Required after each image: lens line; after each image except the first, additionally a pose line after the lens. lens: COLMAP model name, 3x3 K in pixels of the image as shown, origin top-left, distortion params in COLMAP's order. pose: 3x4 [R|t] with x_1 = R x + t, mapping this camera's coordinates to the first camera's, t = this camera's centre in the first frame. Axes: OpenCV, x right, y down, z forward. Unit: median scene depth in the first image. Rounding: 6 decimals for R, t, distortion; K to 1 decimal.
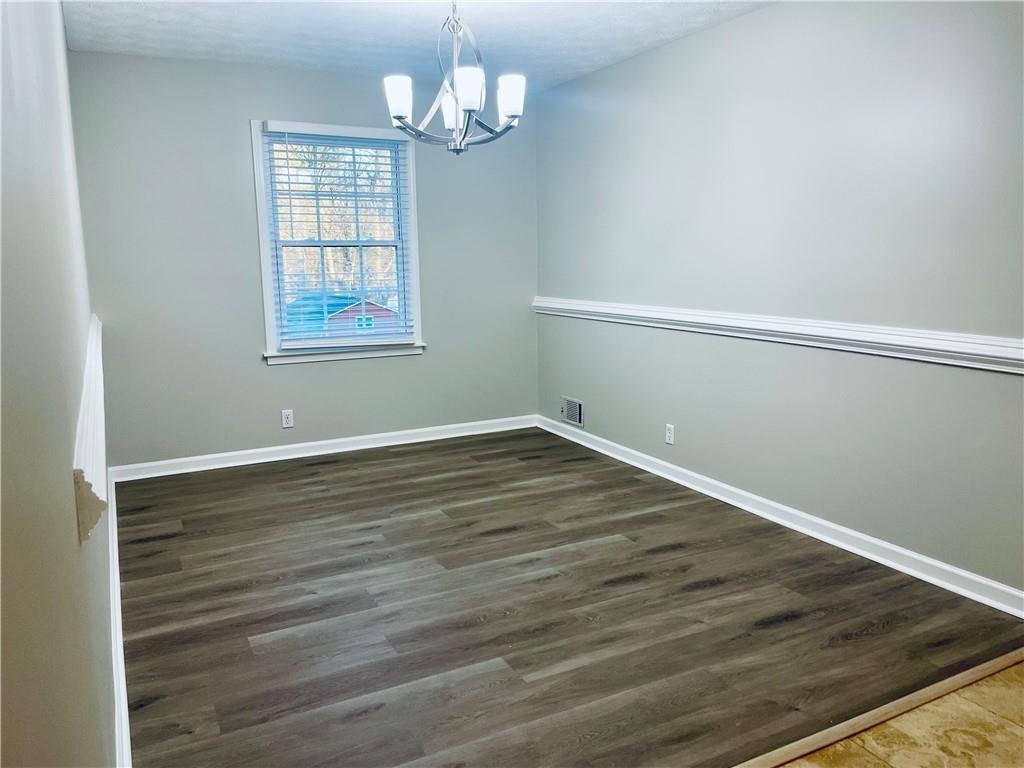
lens RADIAL K [[778.0, 0, 513.4], [0, 778.0, 381.4], [0, 0, 1]] dist [0.061115, -0.056284]
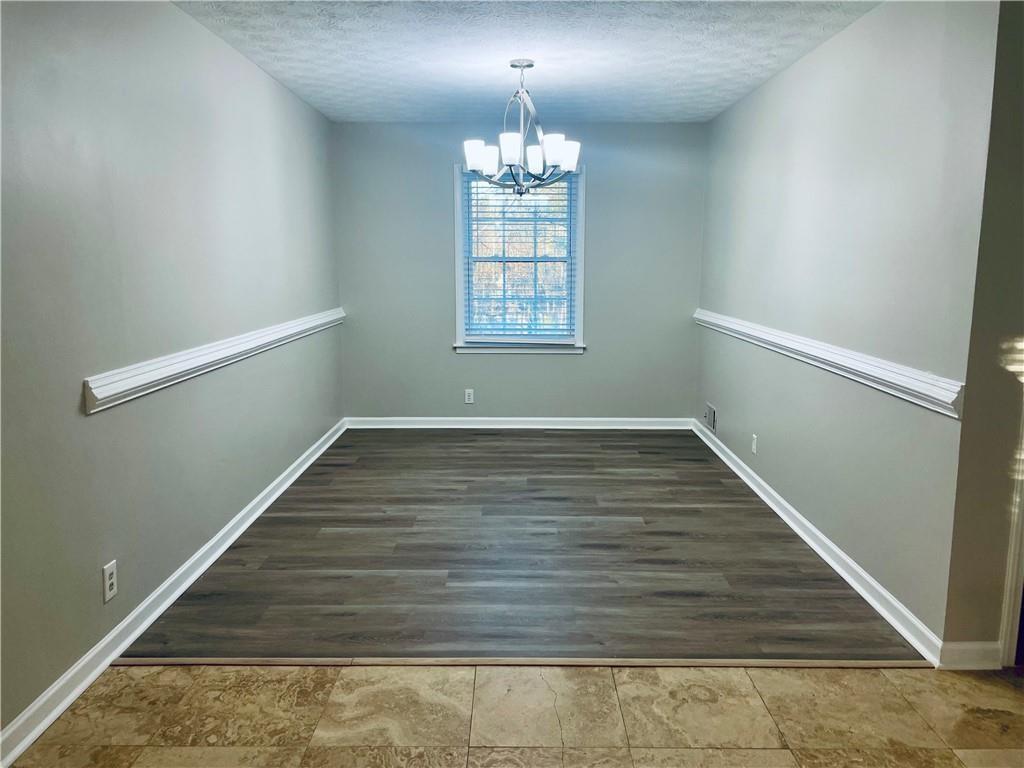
lens RADIAL K [[778.0, 0, 516.1], [0, 778.0, 378.7], [0, 0, 1]] dist [0.061115, -0.056284]
pose [[0.881057, 0.085404, -0.465236, 0.493918], [-0.090419, 0.995837, 0.011572, -0.004178], [0.464288, 0.031871, 0.885111, -0.113002]]
